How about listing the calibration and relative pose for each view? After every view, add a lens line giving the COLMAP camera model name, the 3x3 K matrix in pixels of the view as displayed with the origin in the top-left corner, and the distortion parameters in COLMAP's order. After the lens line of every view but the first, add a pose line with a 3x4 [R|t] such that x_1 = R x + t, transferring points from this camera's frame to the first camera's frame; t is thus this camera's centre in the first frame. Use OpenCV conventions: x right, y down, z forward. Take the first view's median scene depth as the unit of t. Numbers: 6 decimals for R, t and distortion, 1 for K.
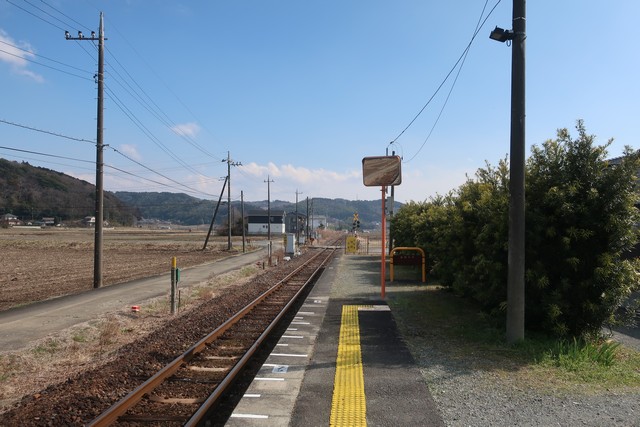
lens RADIAL K [[503.4, 0, 319.7], [0, 503.4, 214.7], [0, 0, 1]] dist [-0.011796, 0.007995]
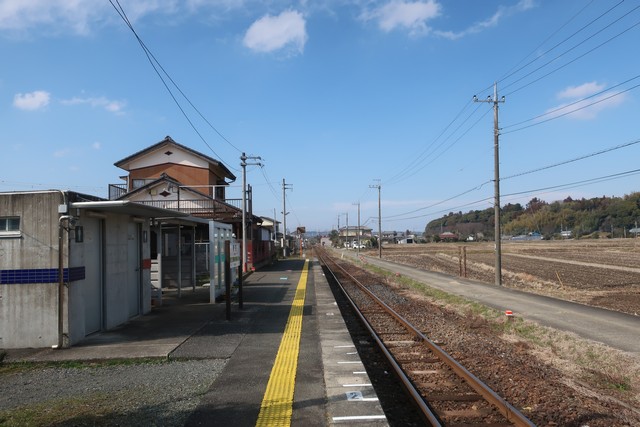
lens RADIAL K [[503.4, 0, 324.0], [0, 503.4, 214.2], [0, 0, 1]] dist [-0.011796, 0.007995]
pose [[-0.995936, 0.004190, -0.089968, 0.058779], [0.011120, 0.996995, -0.076660, 0.050876], [0.089377, -0.077348, -0.992990, 1.990678]]
